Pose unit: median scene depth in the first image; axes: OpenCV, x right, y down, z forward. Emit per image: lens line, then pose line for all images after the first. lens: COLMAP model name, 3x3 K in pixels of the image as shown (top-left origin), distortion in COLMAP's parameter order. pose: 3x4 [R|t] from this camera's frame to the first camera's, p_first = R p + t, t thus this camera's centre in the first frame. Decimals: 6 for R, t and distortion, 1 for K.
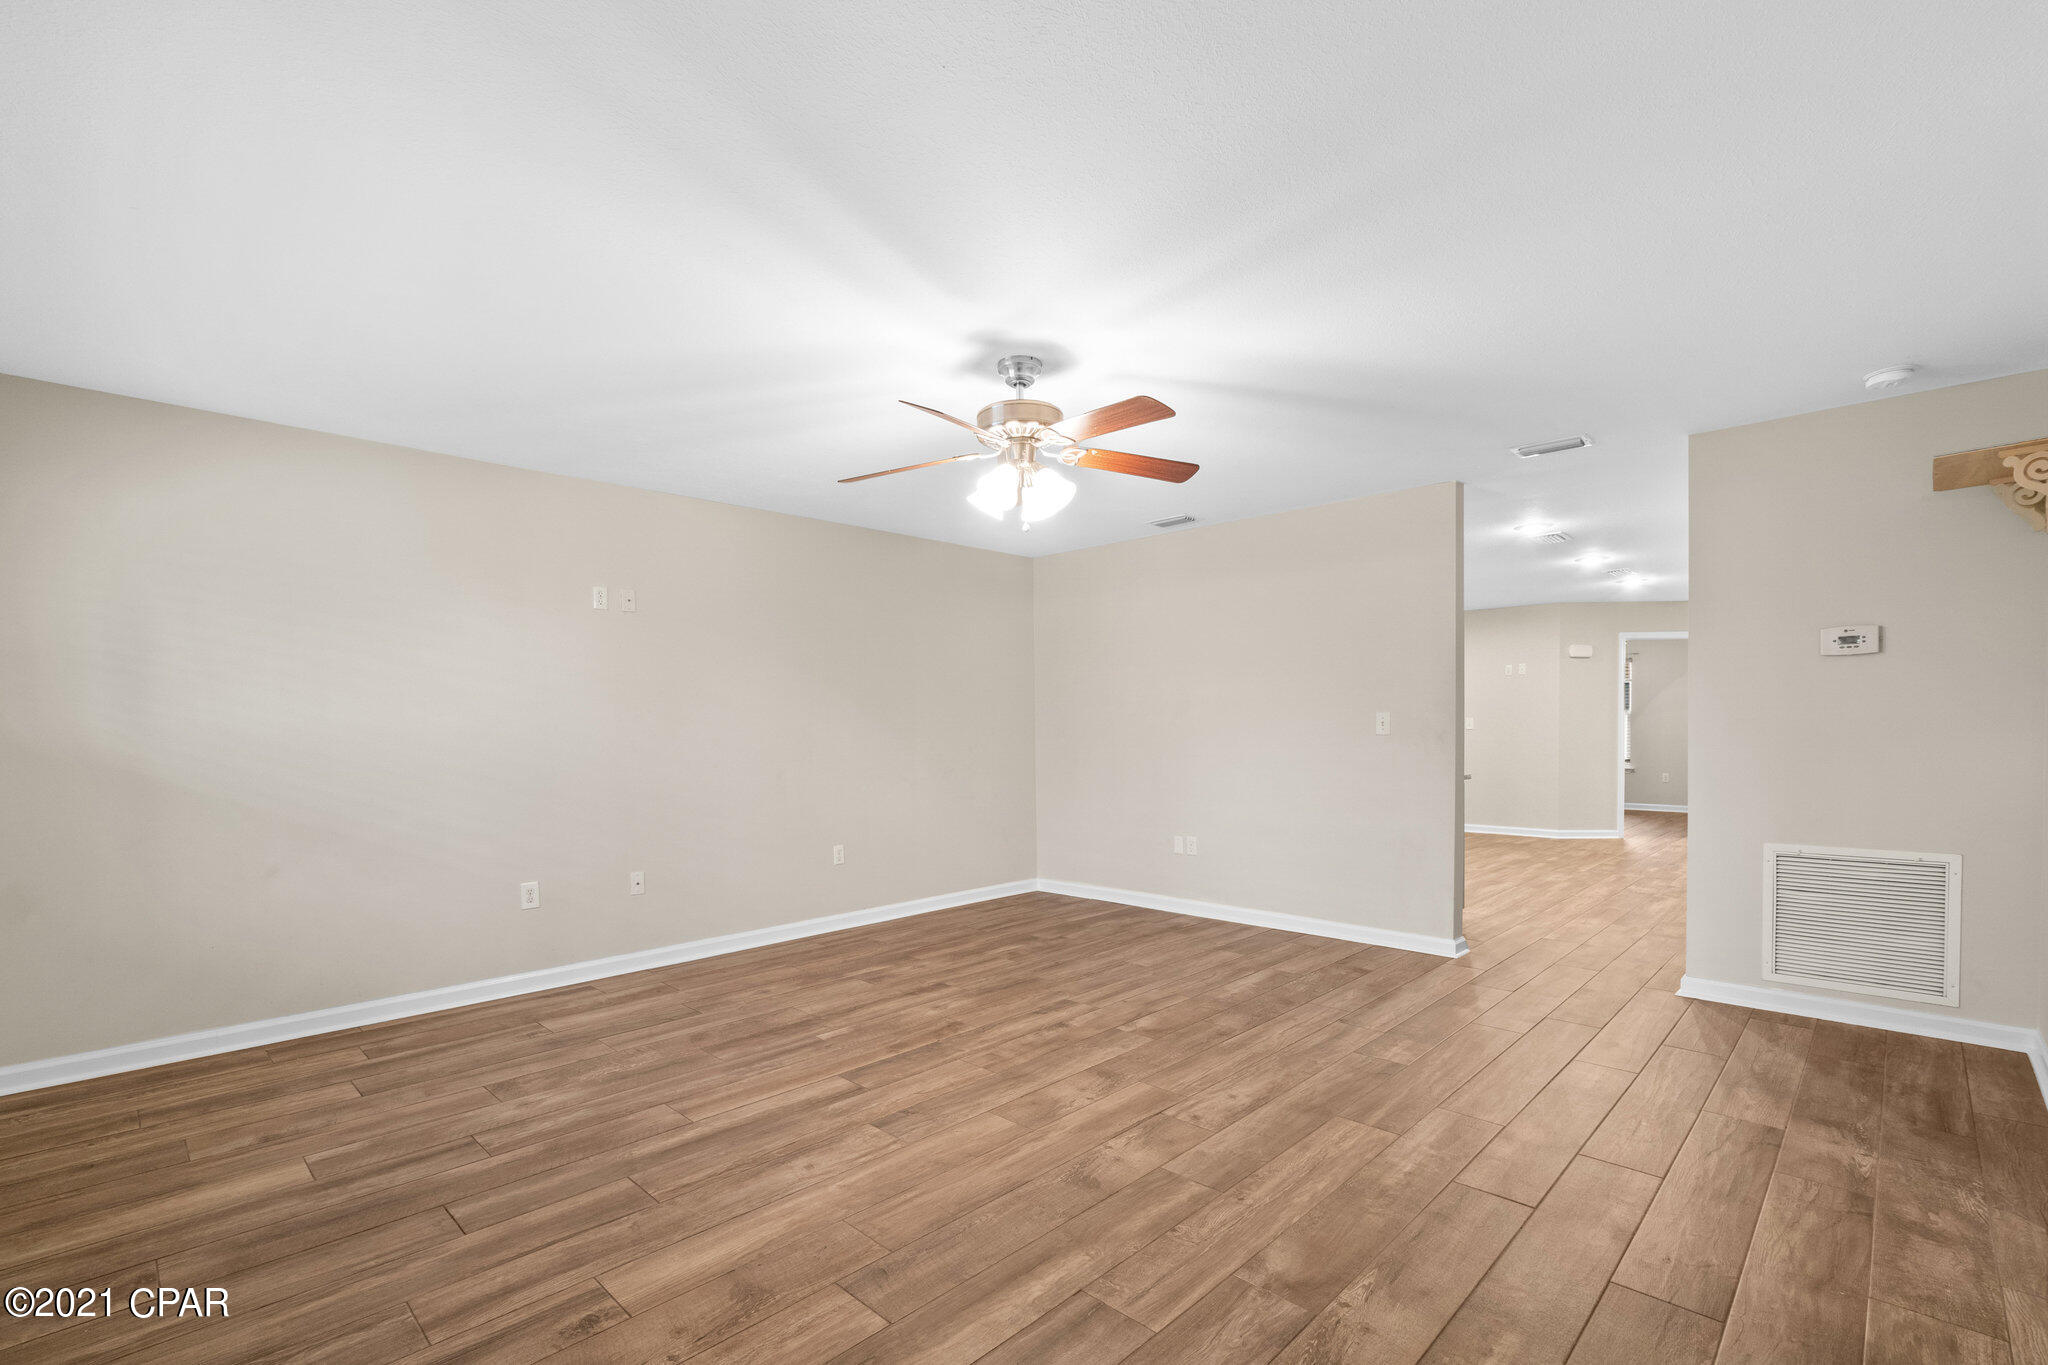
lens RADIAL K [[887.7, 0, 1010.2], [0, 887.7, 767.2], [0, 0, 1]] dist [0.000006, -0.000417]
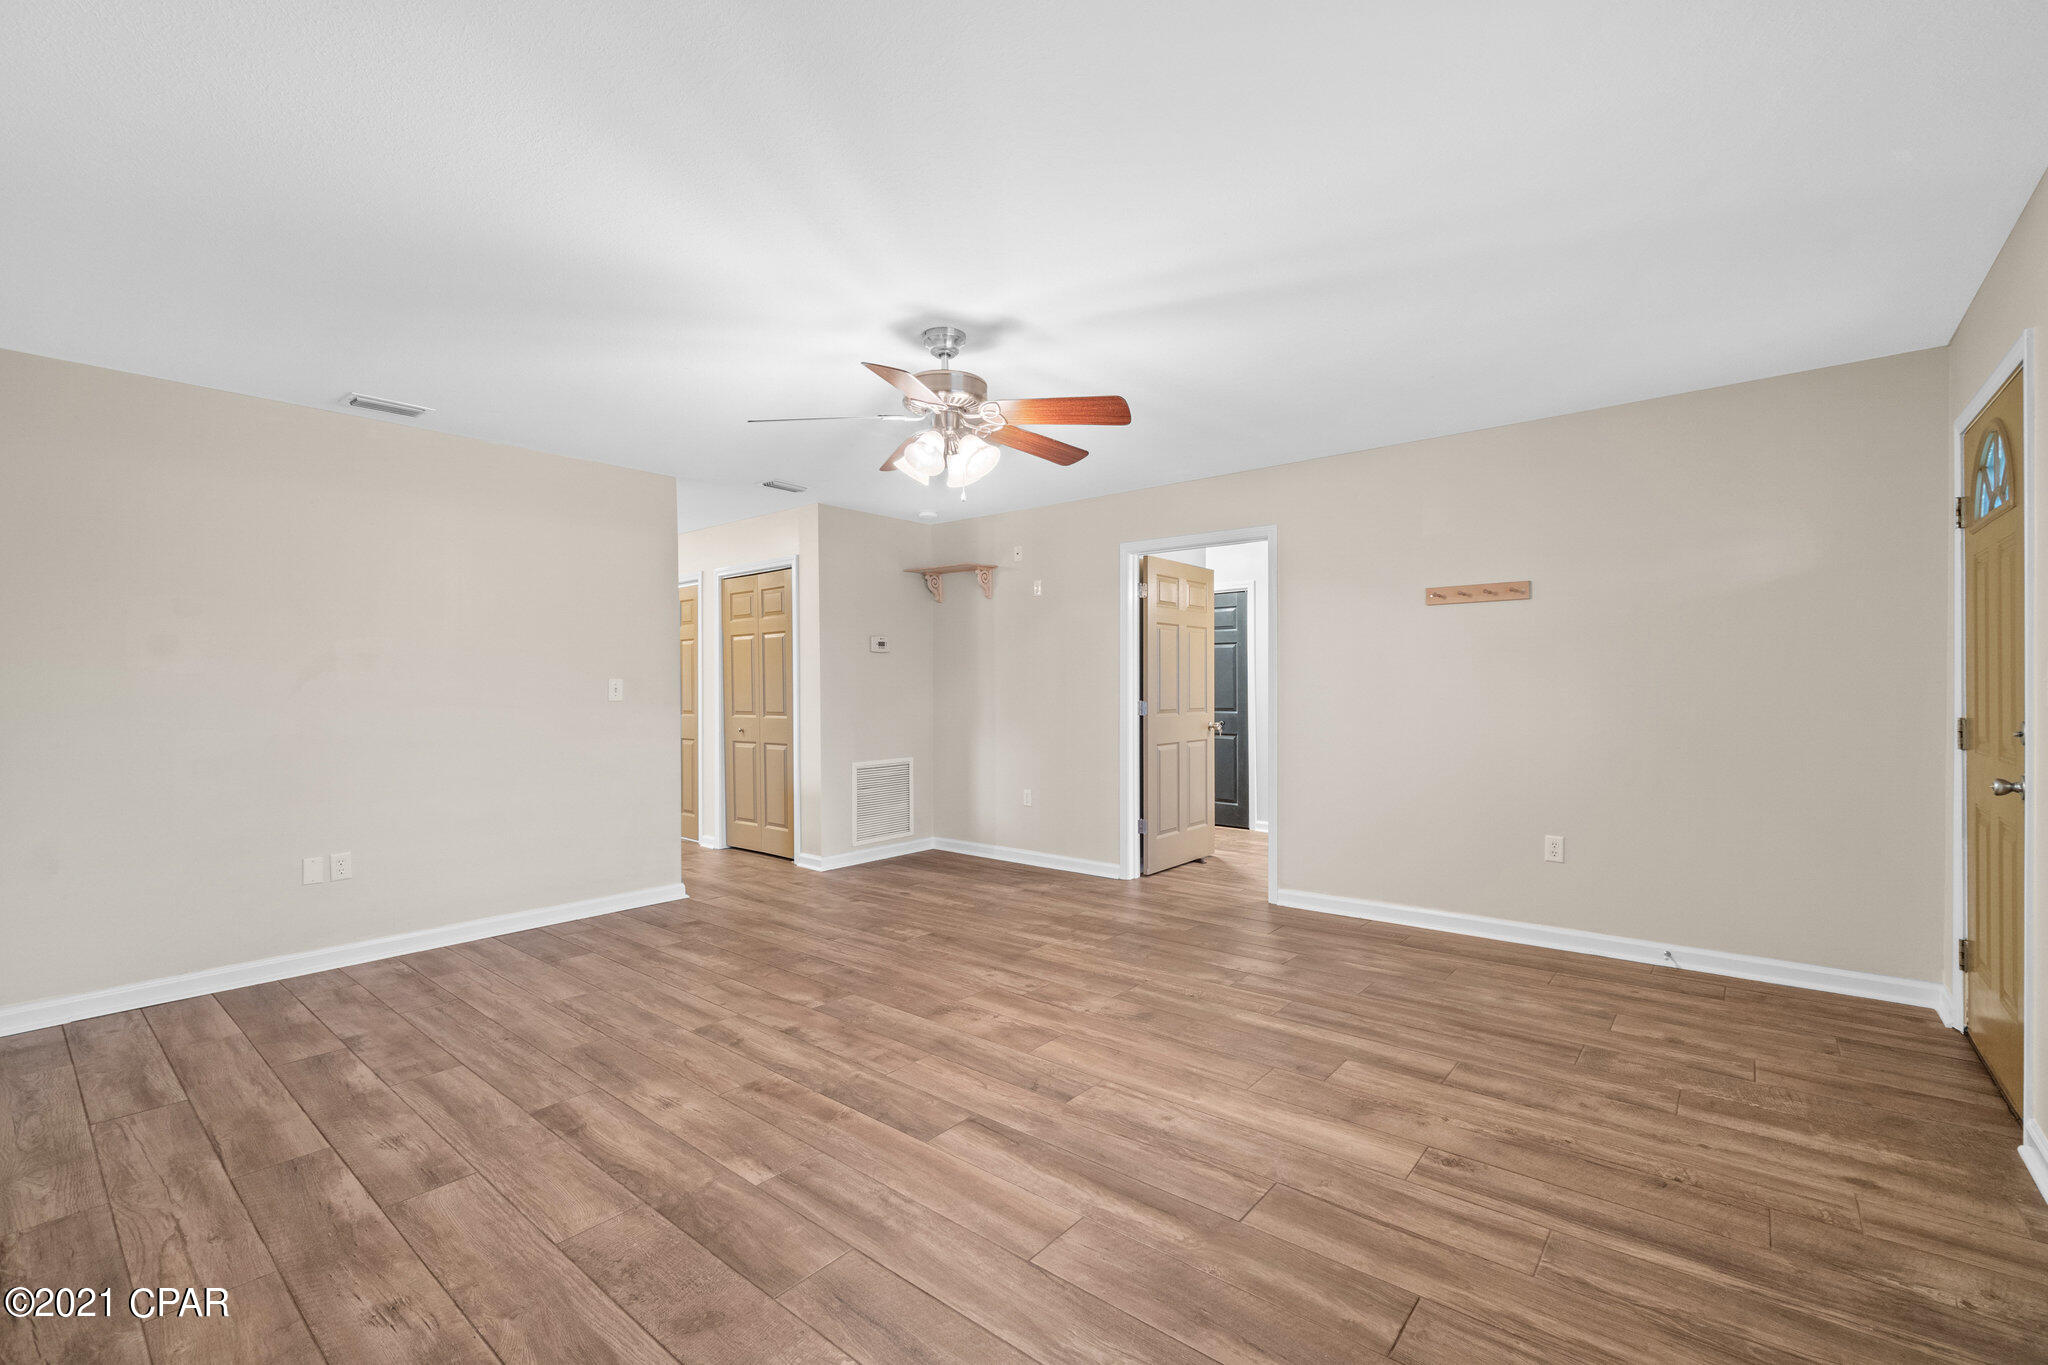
lens RADIAL K [[887.7, 0, 1020.9], [0, 887.7, 684.4], [0, 0, 1]] dist [0.000006, -0.000417]
pose [[-0.077644, 0.014780, 0.996872, -0.878368], [0.052313, 0.998573, -0.010730, -0.027932], [-0.995608, 0.051316, -0.078306, 0.874730]]
